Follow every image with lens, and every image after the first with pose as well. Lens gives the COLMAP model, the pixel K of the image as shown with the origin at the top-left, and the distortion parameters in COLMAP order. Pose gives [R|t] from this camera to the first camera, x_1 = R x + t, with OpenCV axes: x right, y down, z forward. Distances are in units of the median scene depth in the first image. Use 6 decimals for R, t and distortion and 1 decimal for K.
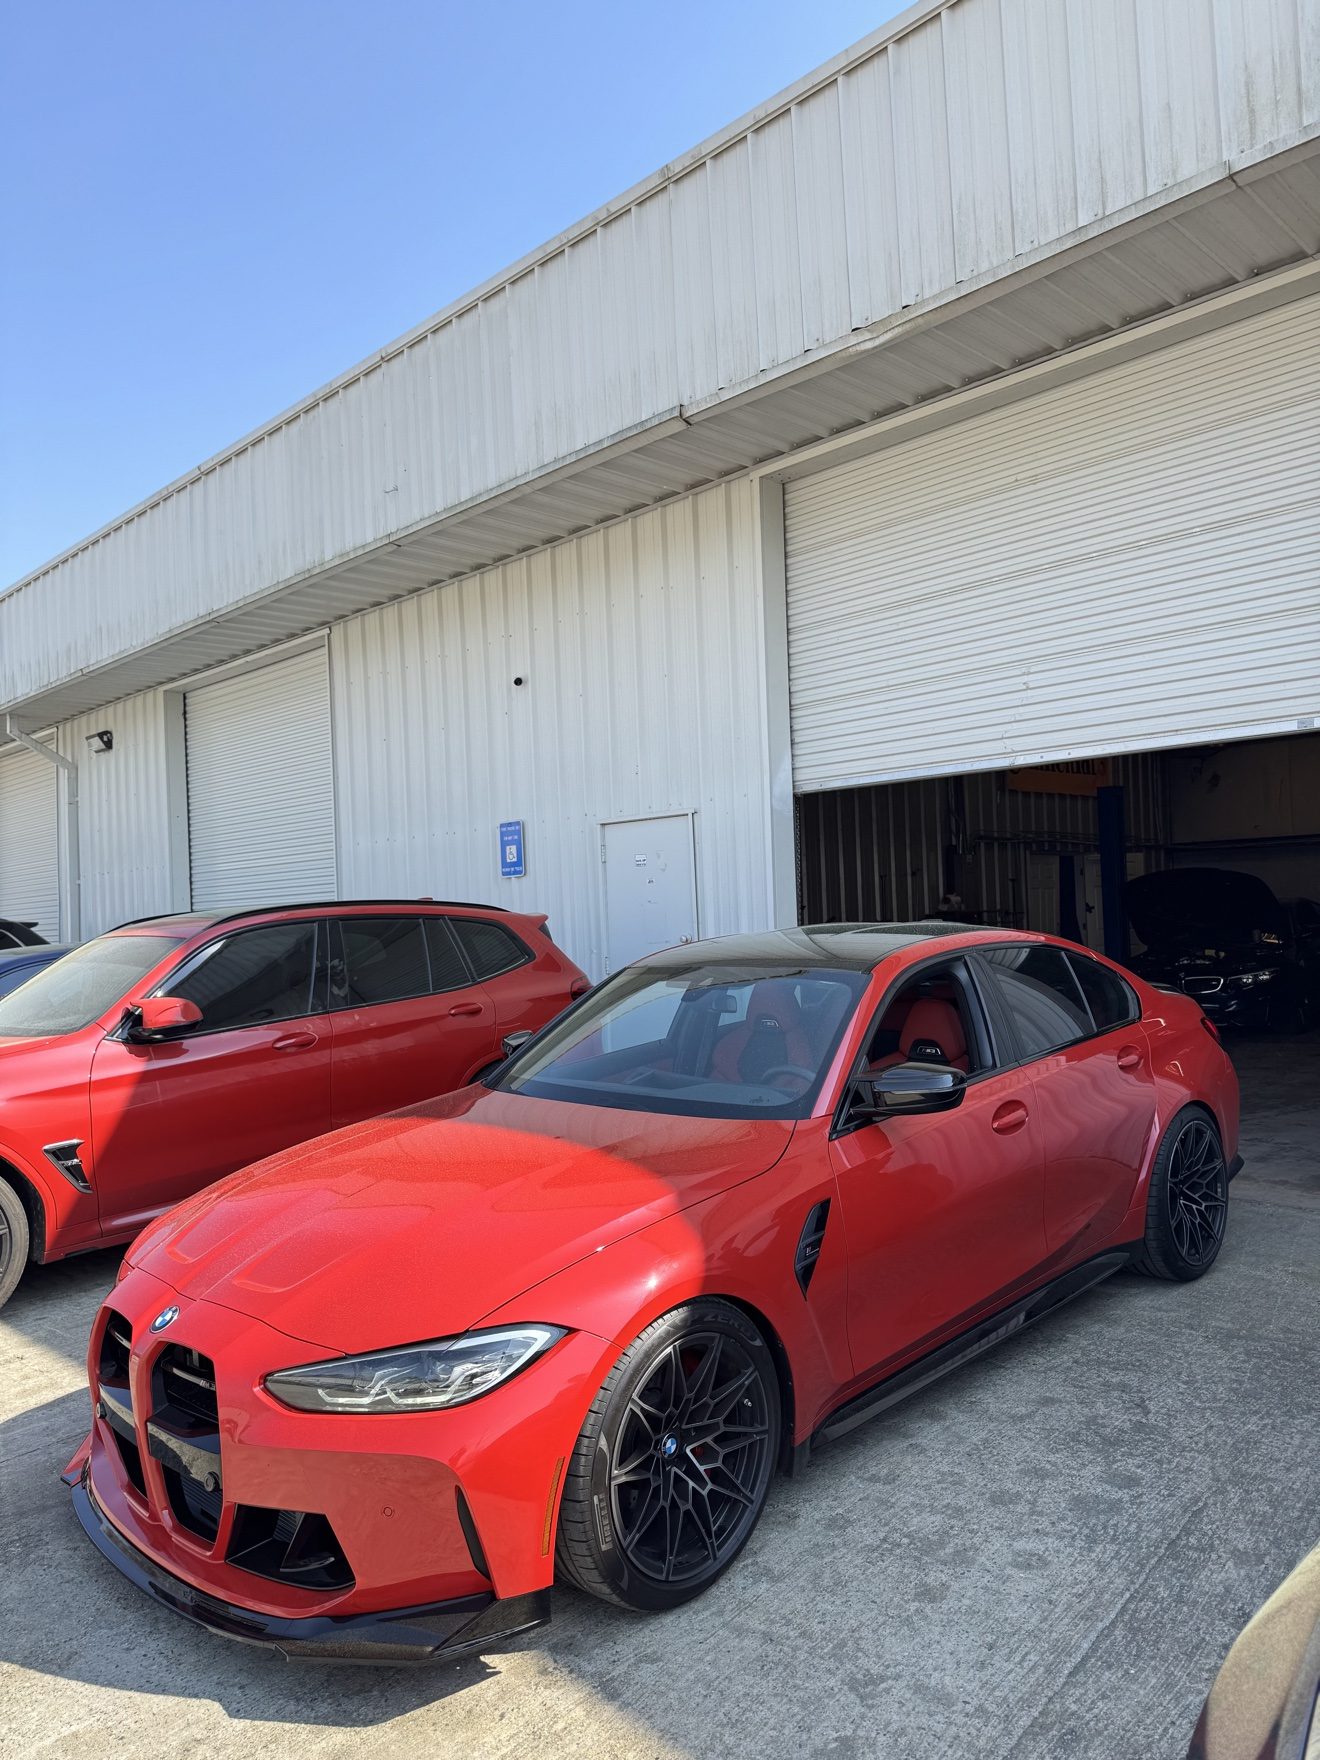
lens RADIAL K [[1327.1, 0, 657.7], [0, 1327.1, 889.4], [0, 0, 1]] dist [0.049573, -0.045804]
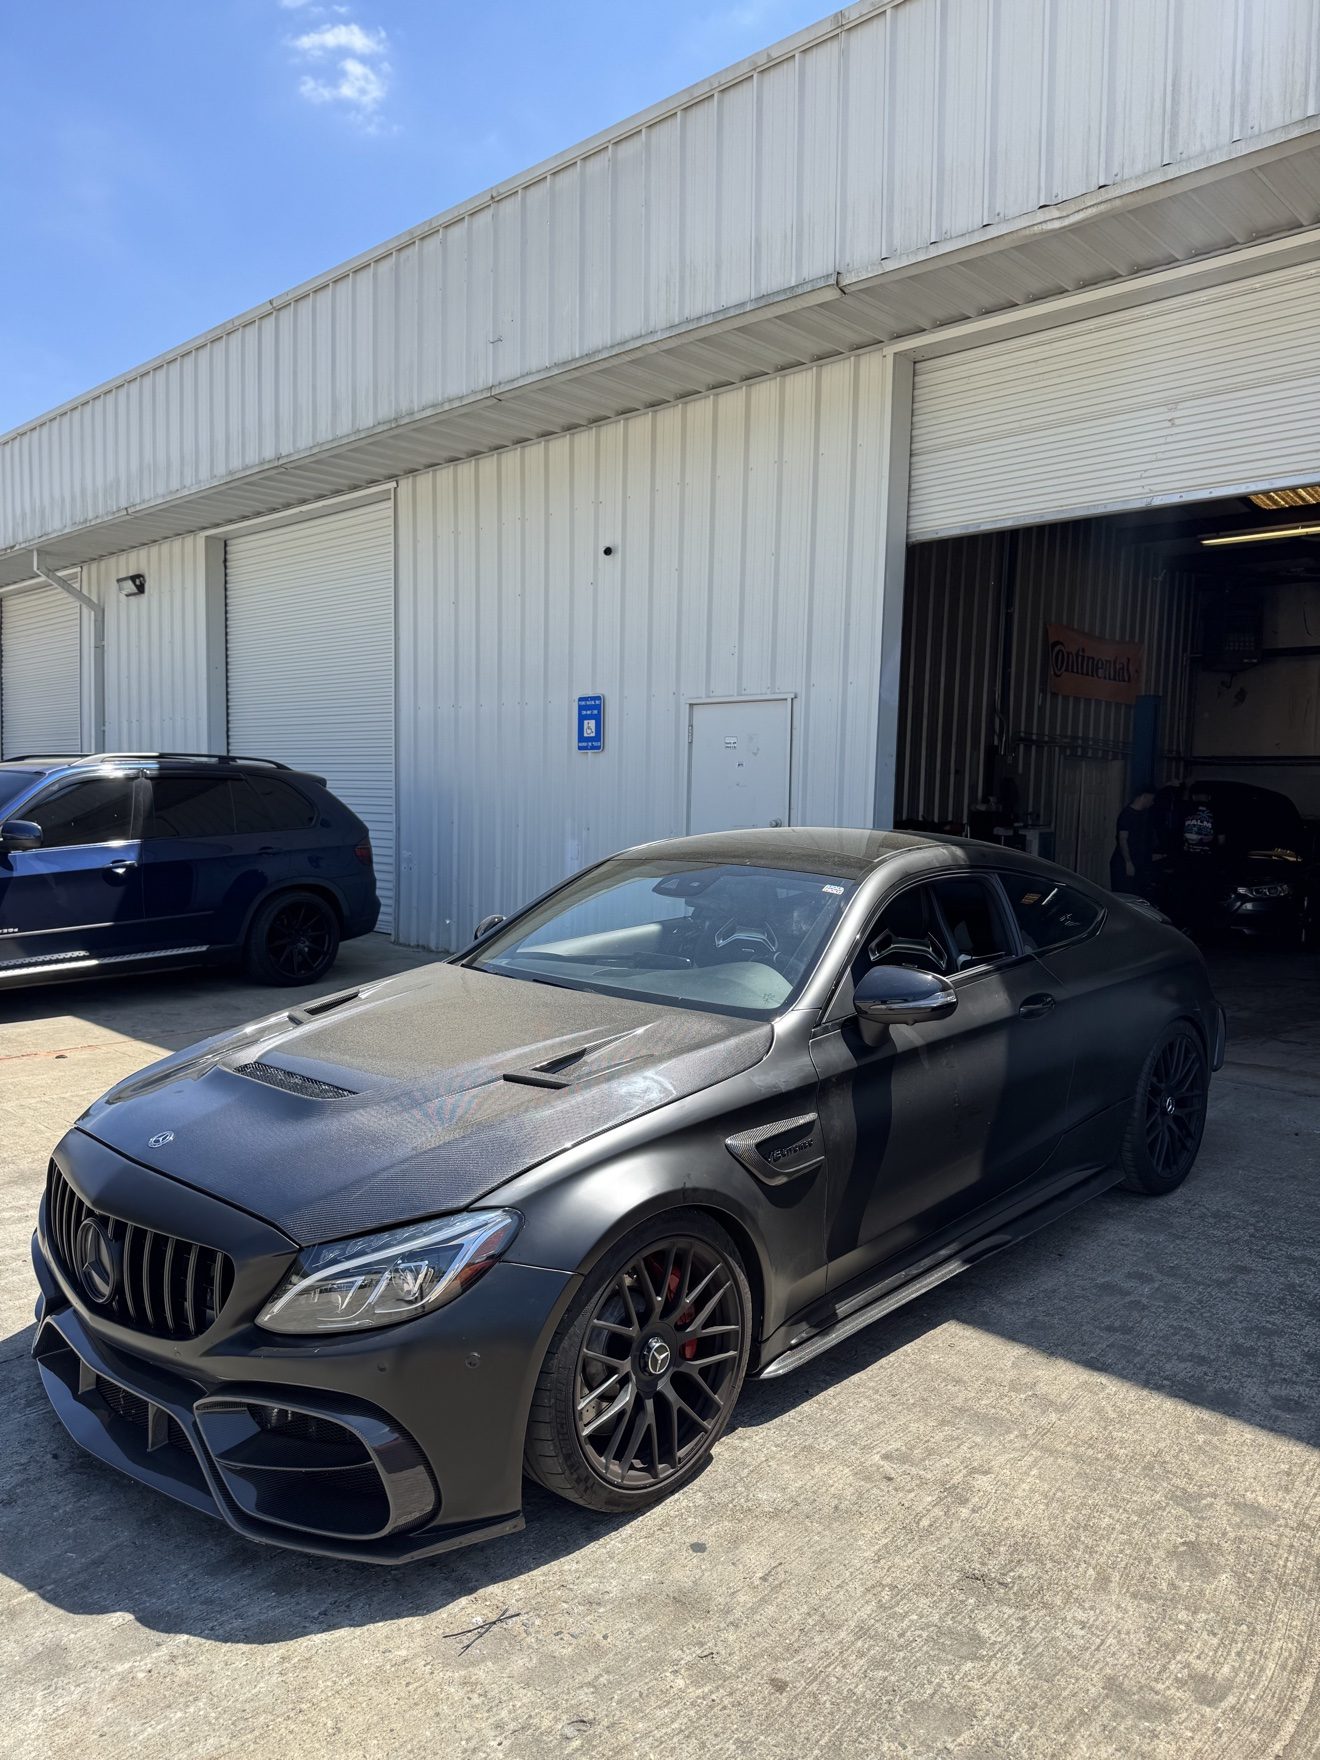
lens RADIAL K [[1327.1, 0, 647.5], [0, 1327.1, 907.4], [0, 0, 1]] dist [0.049573, -0.045804]
pose [[0.997720, 0.056220, 0.037342, -0.110873], [-0.059668, 0.993323, 0.098742, 0.007401], [-0.031542, -0.100745, 0.994412, -0.011410]]
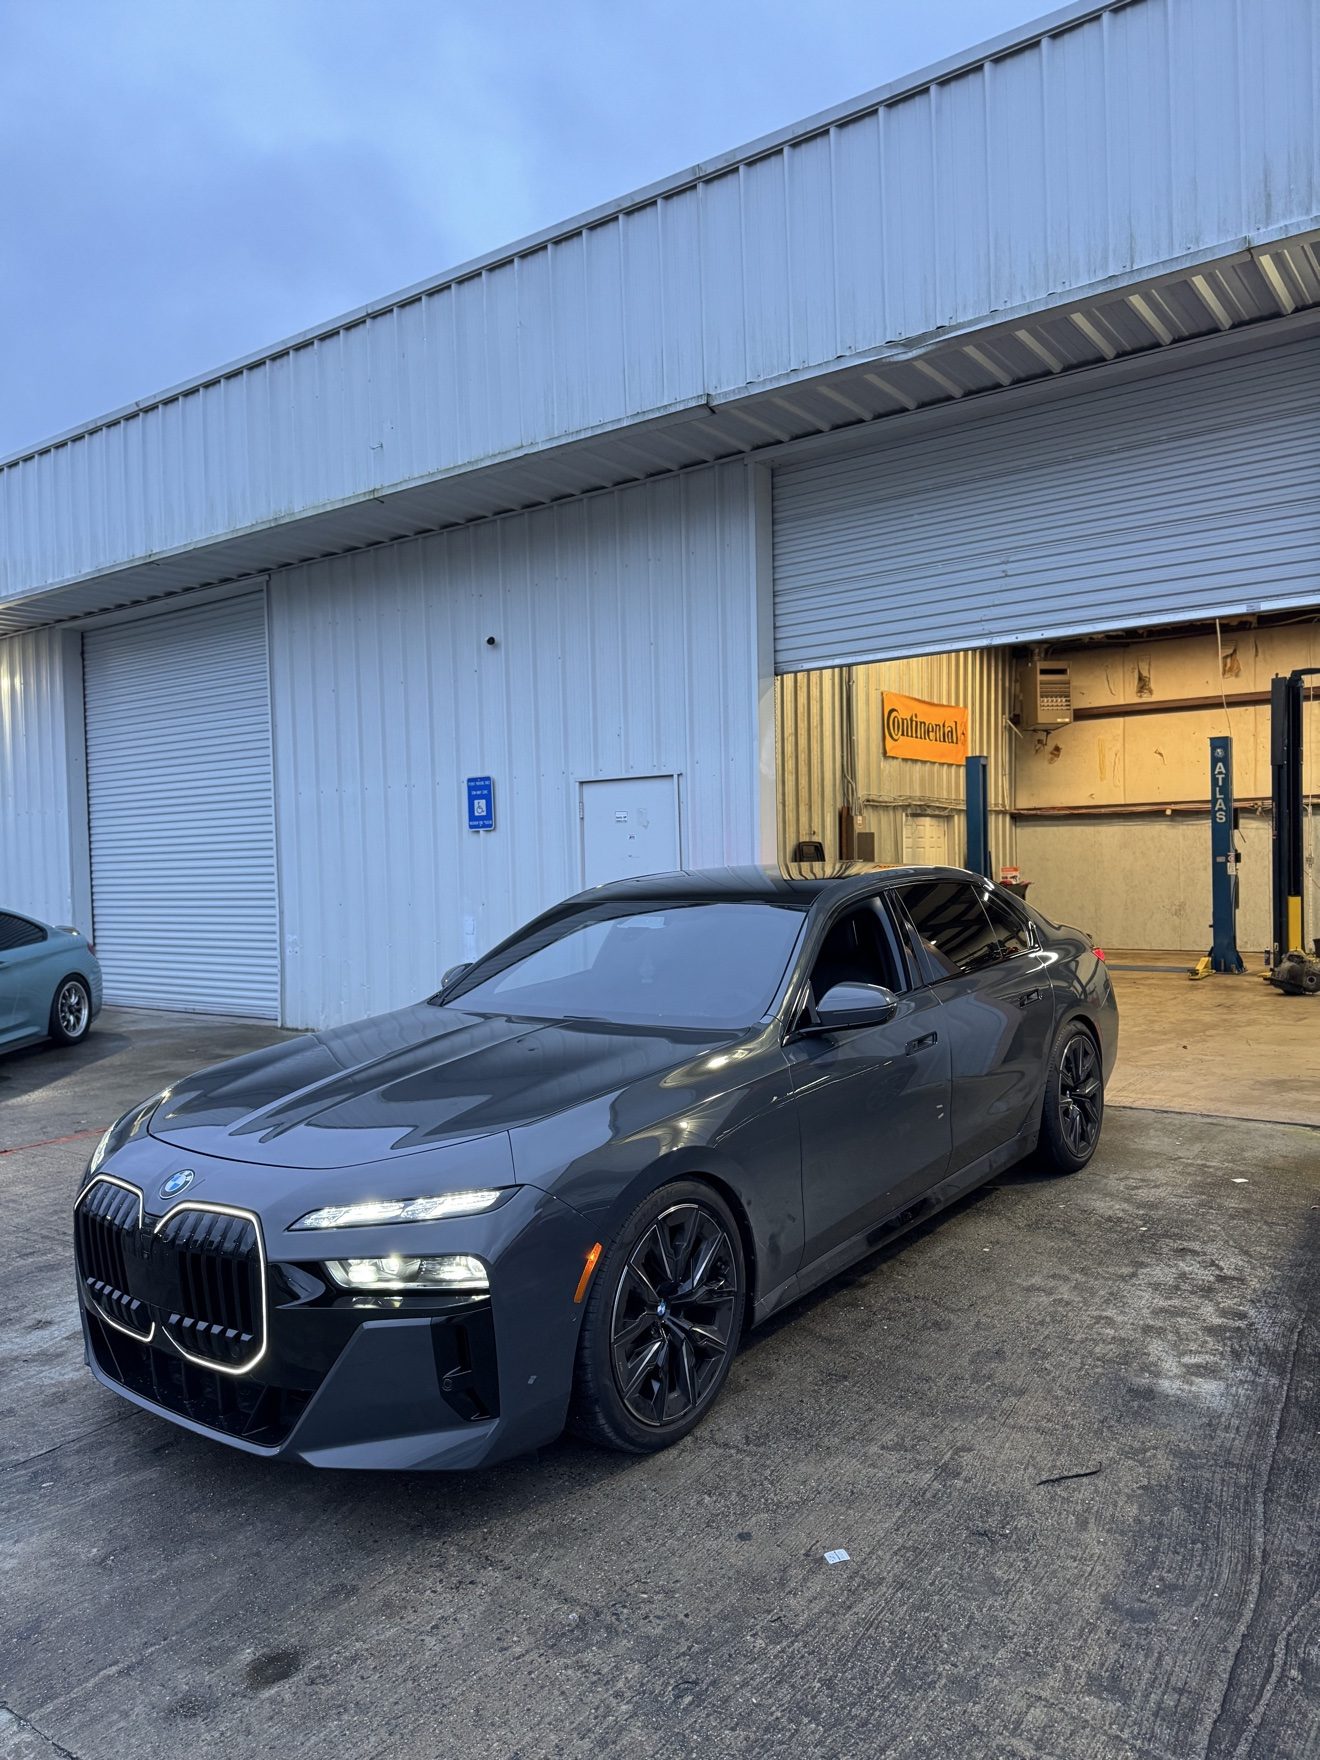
lens RADIAL K [[1327.1, 0, 668.5], [0, 1327.1, 900.6], [0, 0, 1]] dist [0.049573, -0.045804]
pose [[0.985303, 0.008271, 0.170614, -0.163190], [-0.015669, 0.998992, 0.042060, -0.000034], [-0.170094, -0.044115, 0.984440, -0.060714]]
